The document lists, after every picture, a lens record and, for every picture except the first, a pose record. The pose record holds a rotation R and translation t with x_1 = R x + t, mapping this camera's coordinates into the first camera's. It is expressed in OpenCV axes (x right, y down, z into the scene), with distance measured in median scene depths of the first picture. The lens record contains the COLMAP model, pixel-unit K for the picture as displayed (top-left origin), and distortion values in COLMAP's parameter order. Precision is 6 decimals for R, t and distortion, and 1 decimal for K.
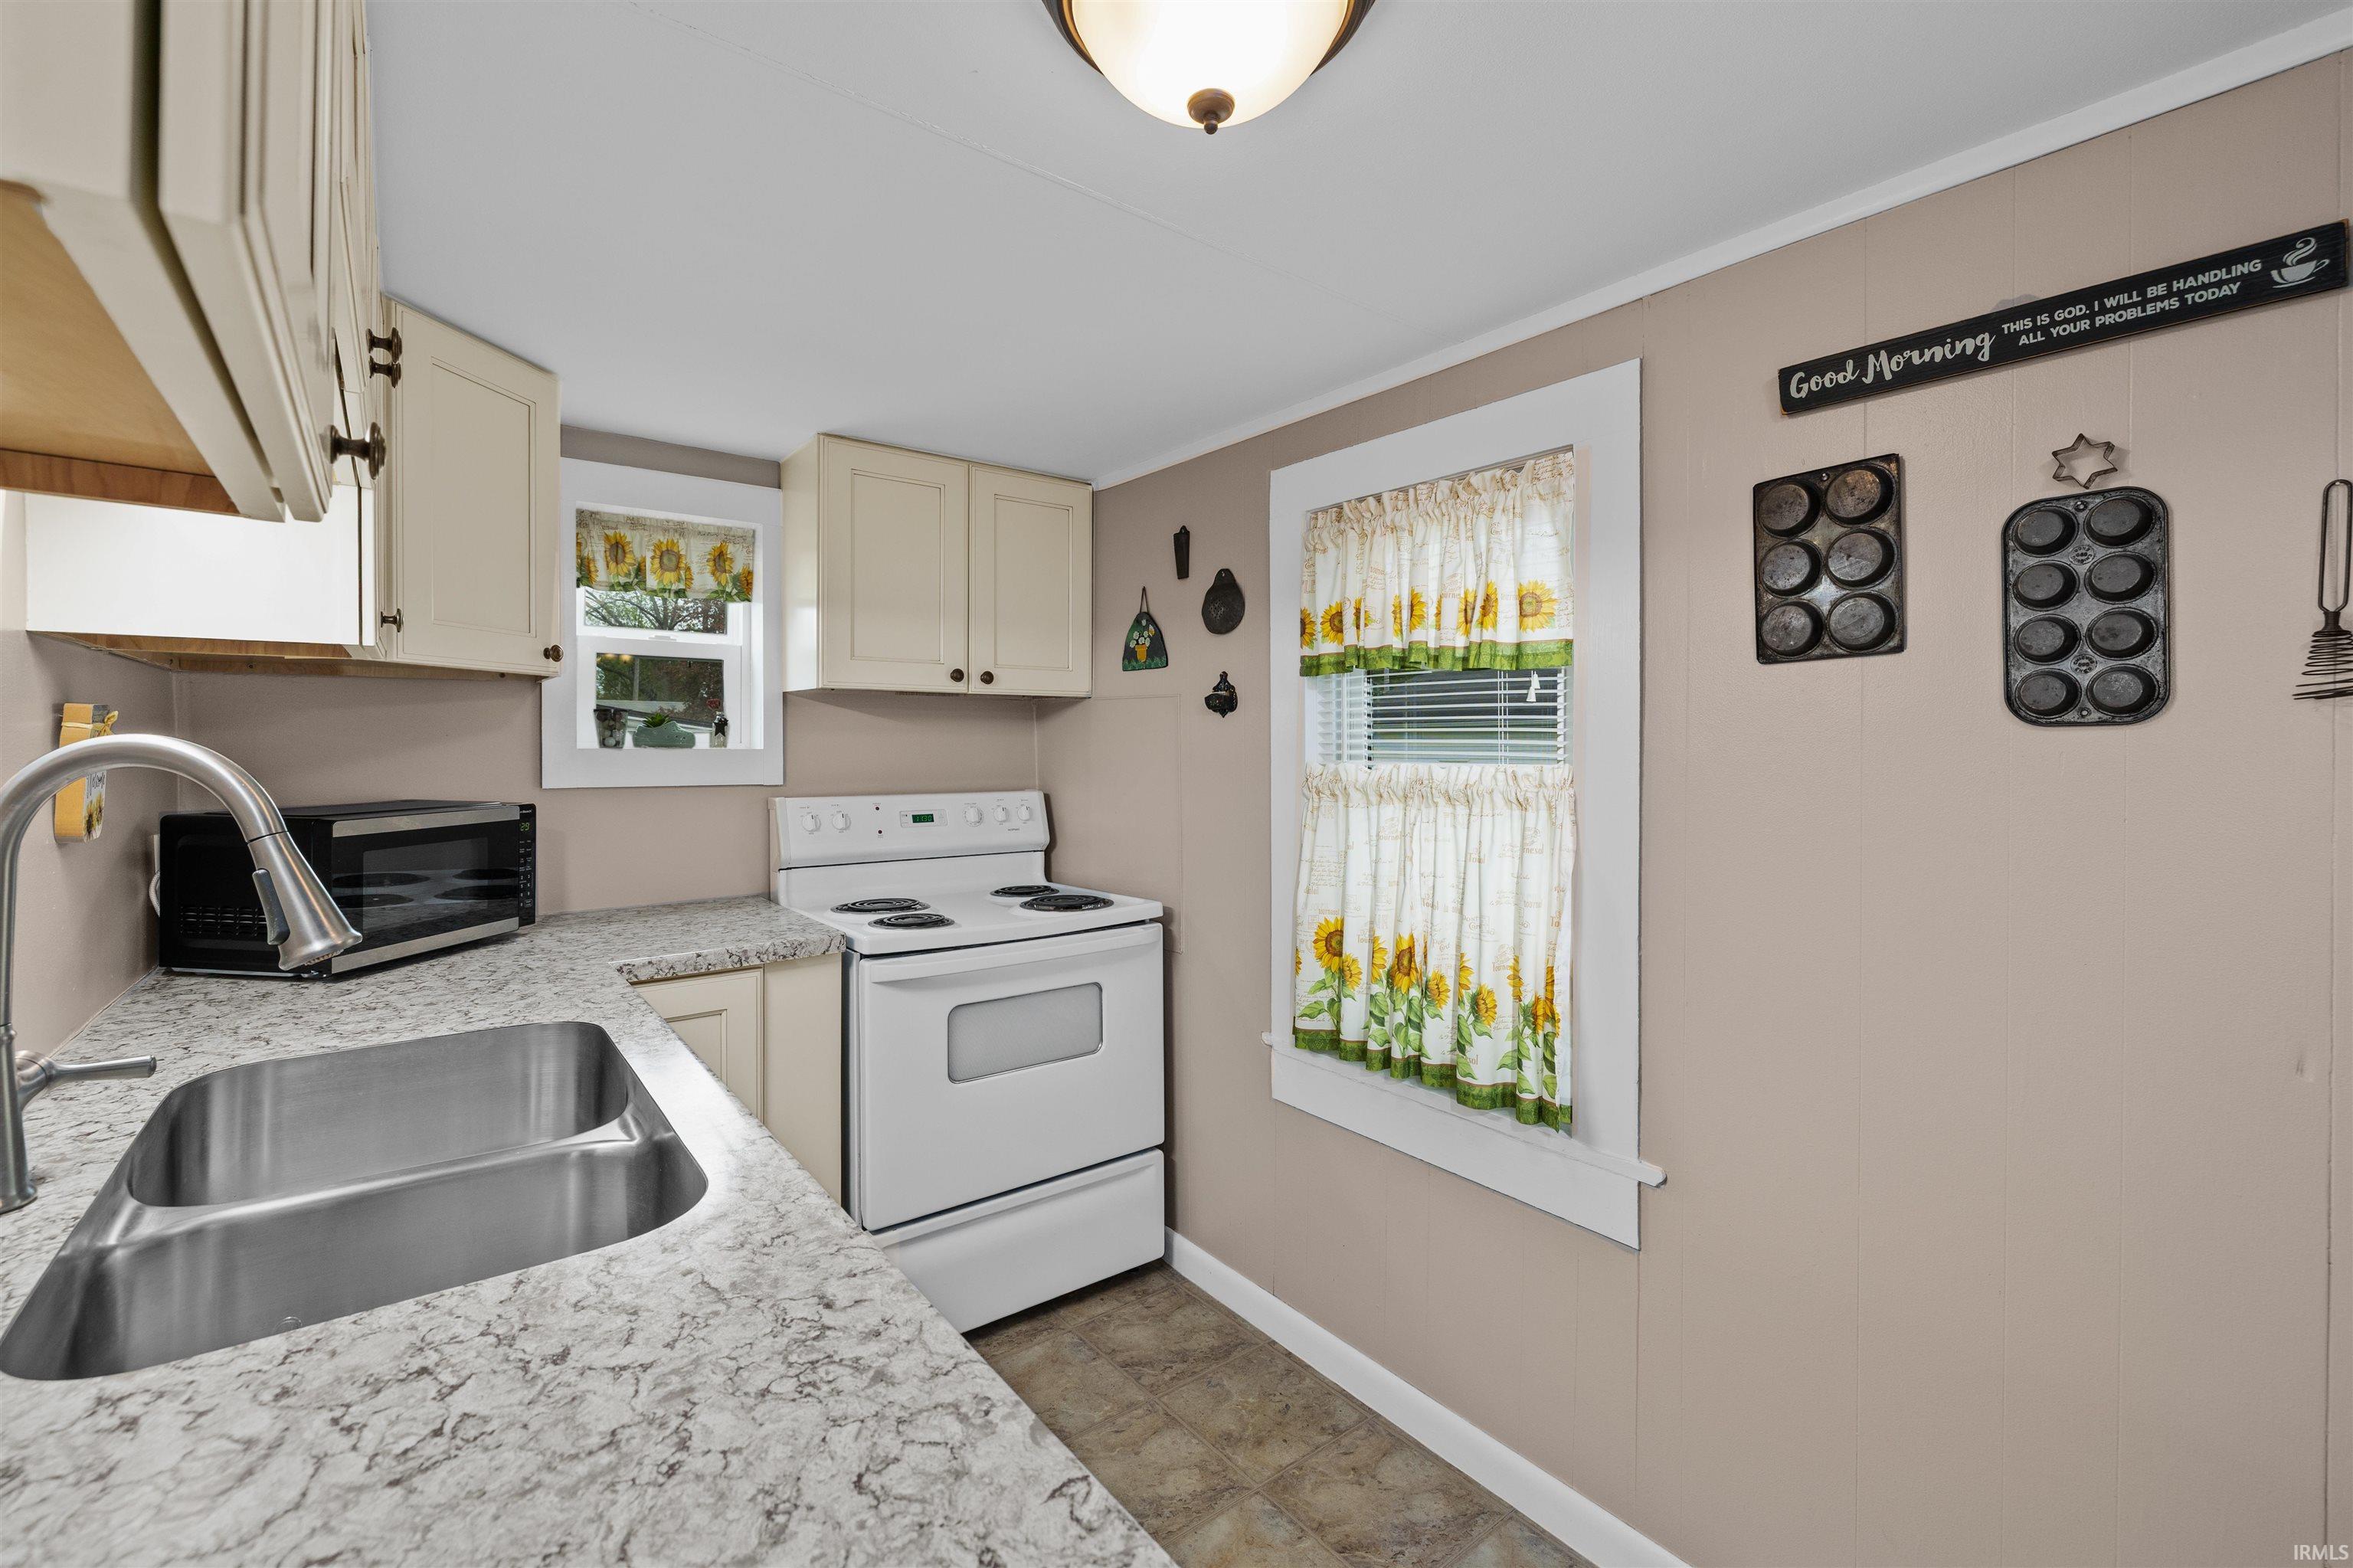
lens RADIAL K [[992.6, 0, 1157.7], [0, 992.6, 749.9], [0, 0, 1]] dist [0.000103, -0.000644]
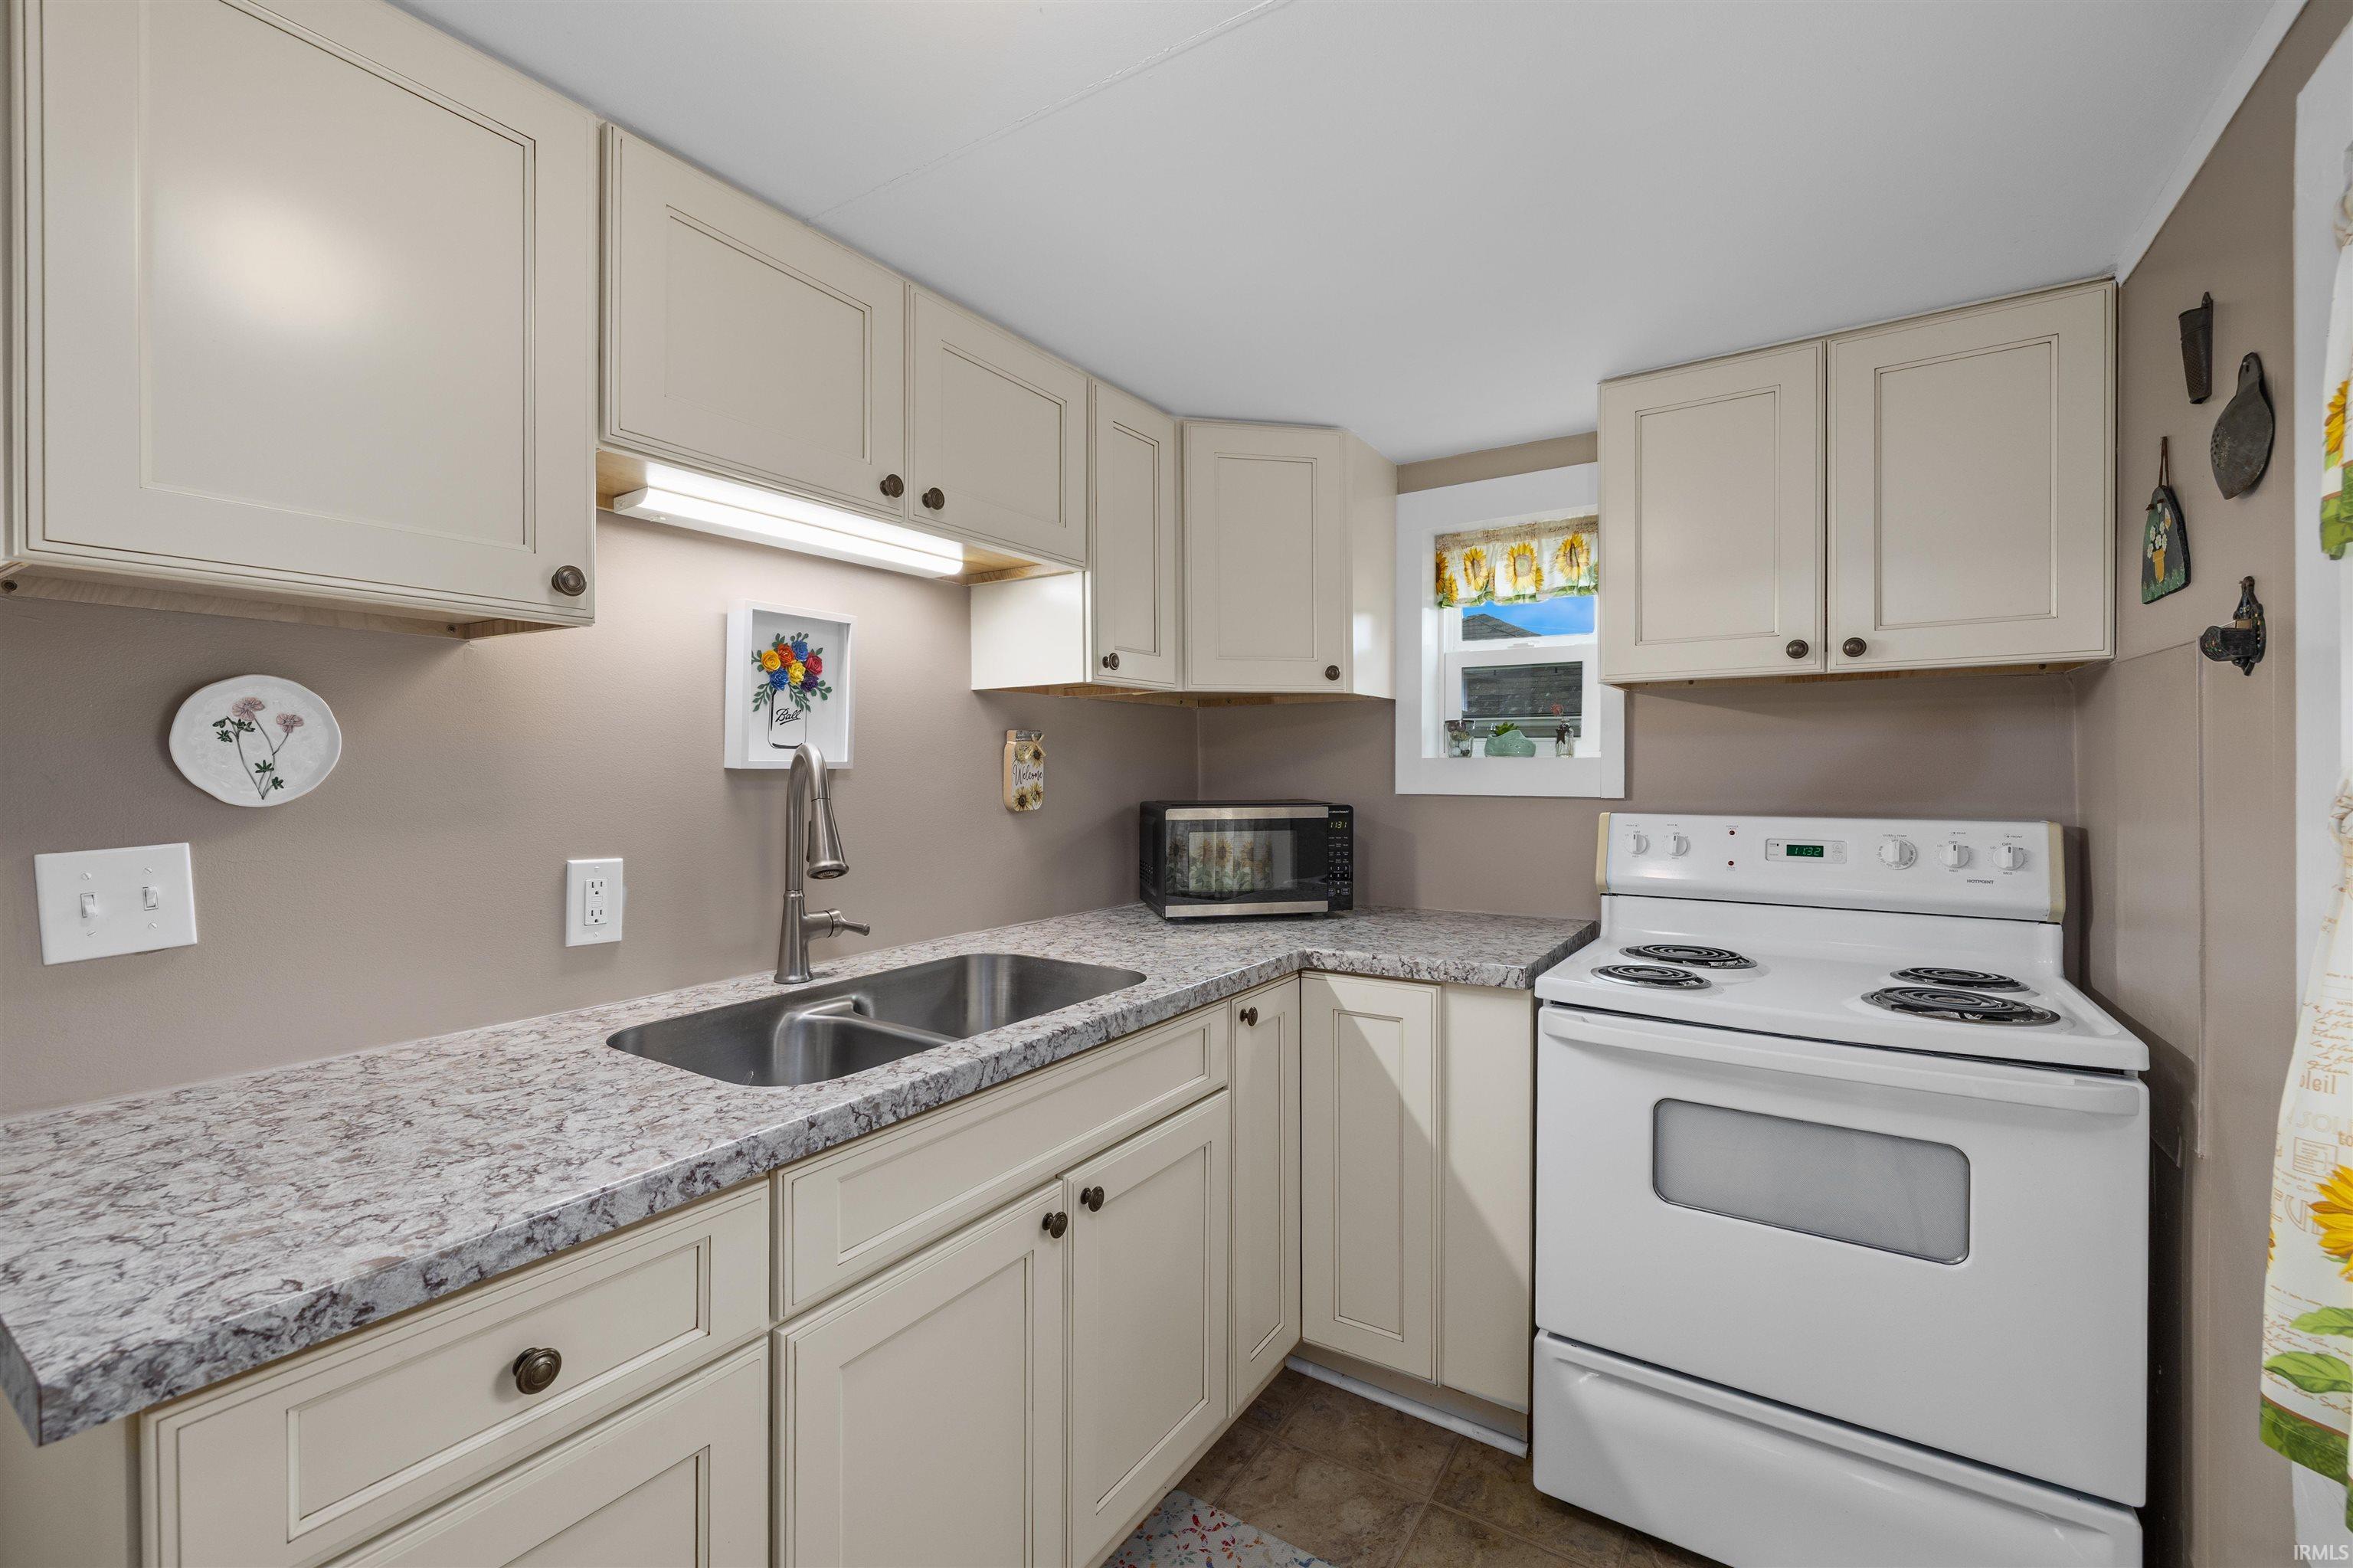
lens RADIAL K [[992.6, 0, 1164.3], [0, 992.6, 781.4], [0, 0, 1]] dist [0.000103, -0.000644]
pose [[0.328700, 0.010009, -0.944381, 0.358041], [-0.001187, 0.999947, 0.010185, 0.013798], [0.944434, -0.002227, 0.328695, 0.389373]]
